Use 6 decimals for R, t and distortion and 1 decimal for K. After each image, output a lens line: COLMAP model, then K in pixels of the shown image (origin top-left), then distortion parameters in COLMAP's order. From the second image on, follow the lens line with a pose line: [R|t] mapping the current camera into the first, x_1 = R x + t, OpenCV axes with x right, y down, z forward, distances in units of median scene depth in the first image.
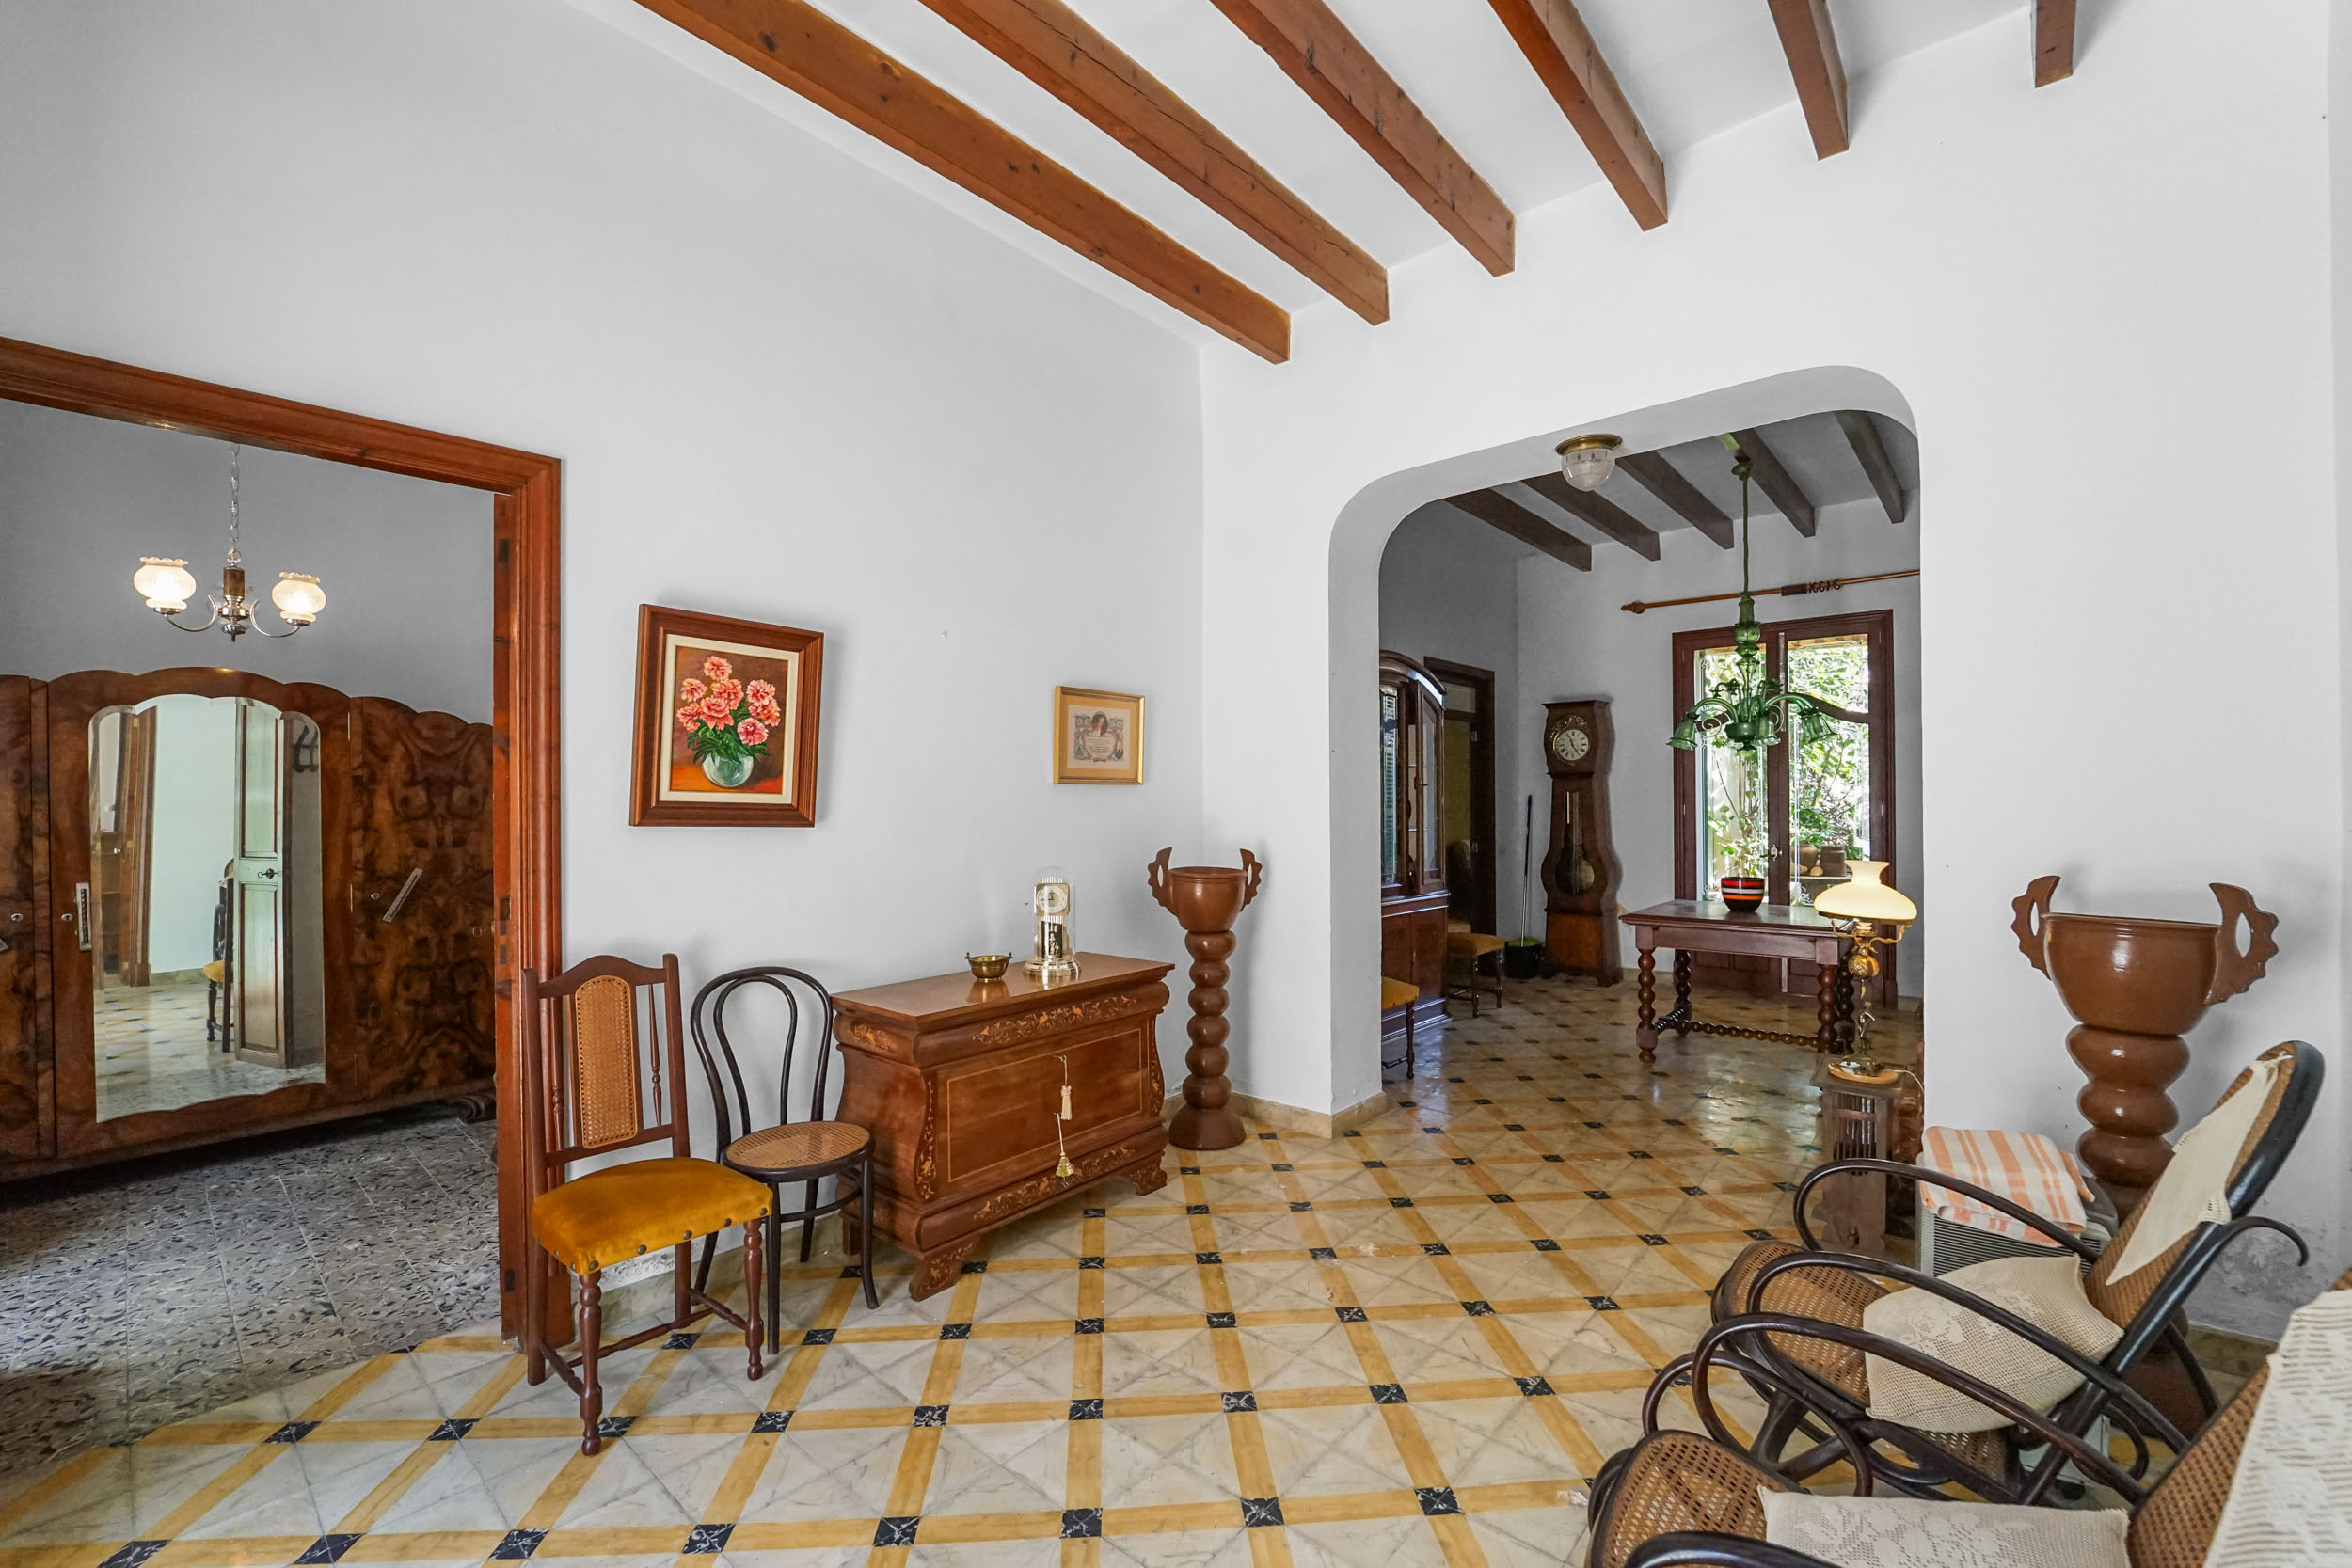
lens RADIAL K [[965.5, 0, 1187.8], [0, 965.5, 798.8], [0, 0, 1]] dist [-0.018897, 0.000455]
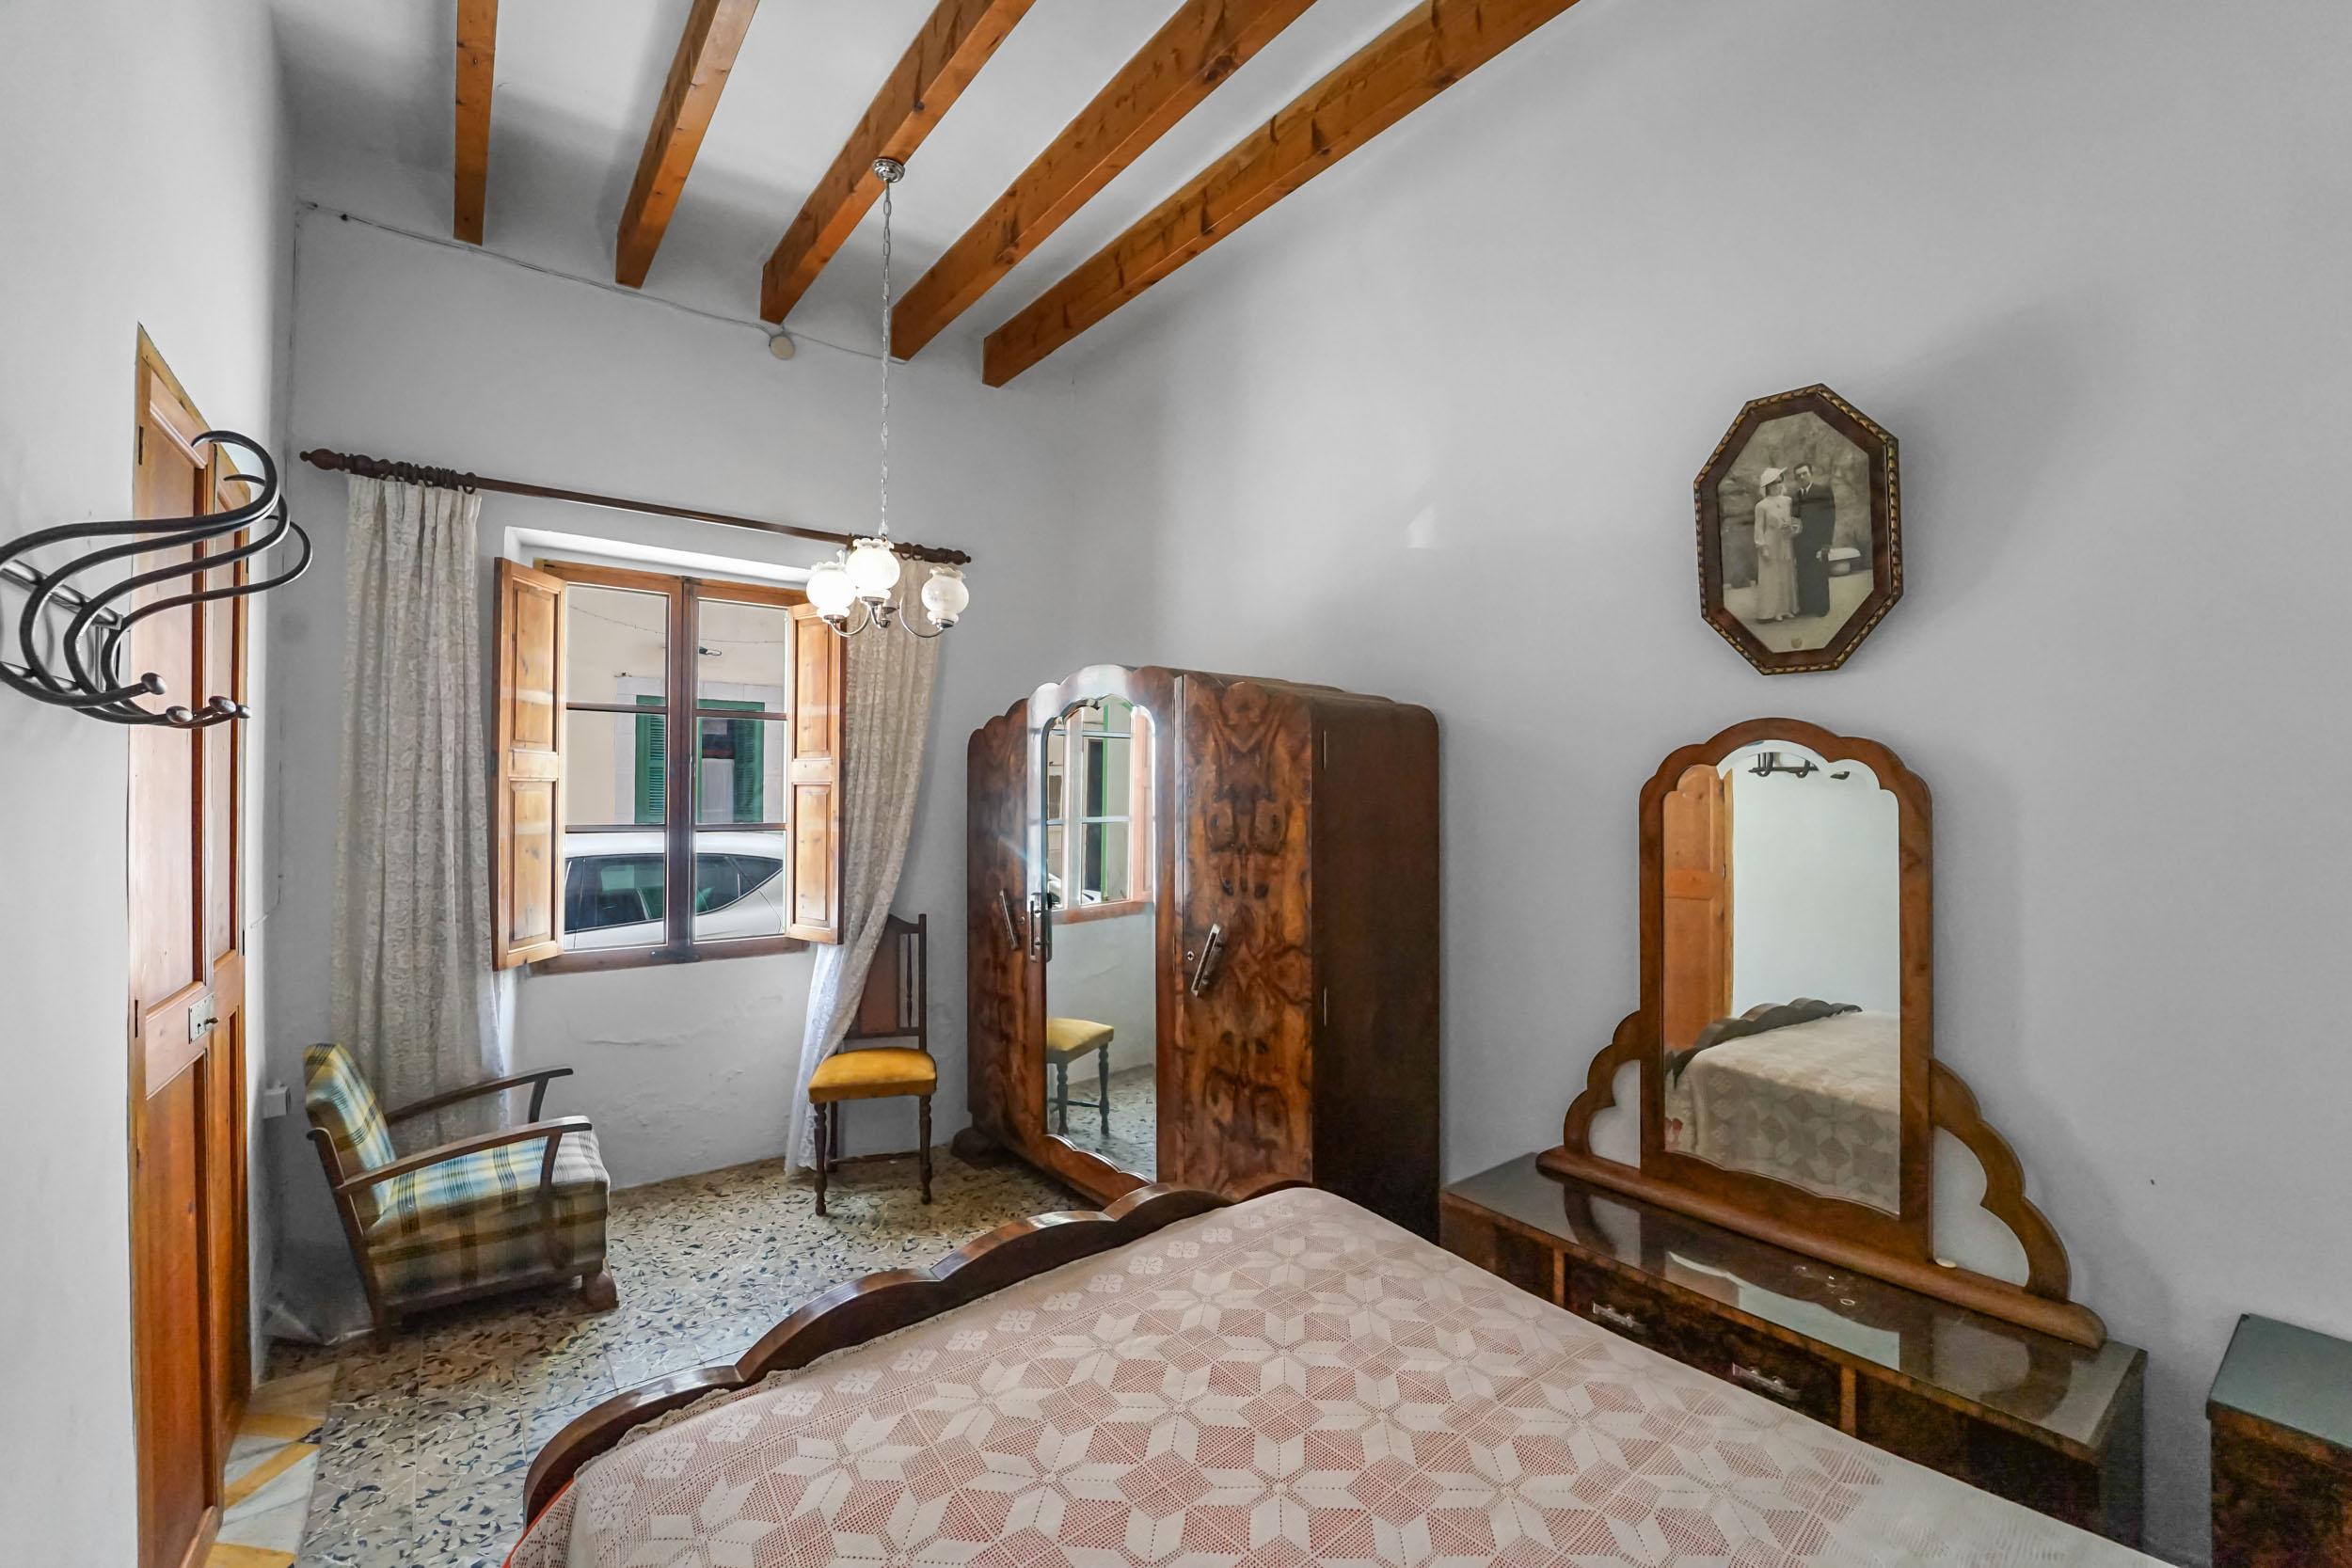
lens RADIAL K [[965.5, 0, 1171.5], [0, 965.5, 787.6], [0, 0, 1]] dist [-0.018897, 0.000455]
pose [[-0.205687, -0.000992, -0.978617, -0.145597], [0.002421, 0.999996, -0.001523, -0.020211], [0.978615, -0.002683, -0.205683, 1.085010]]
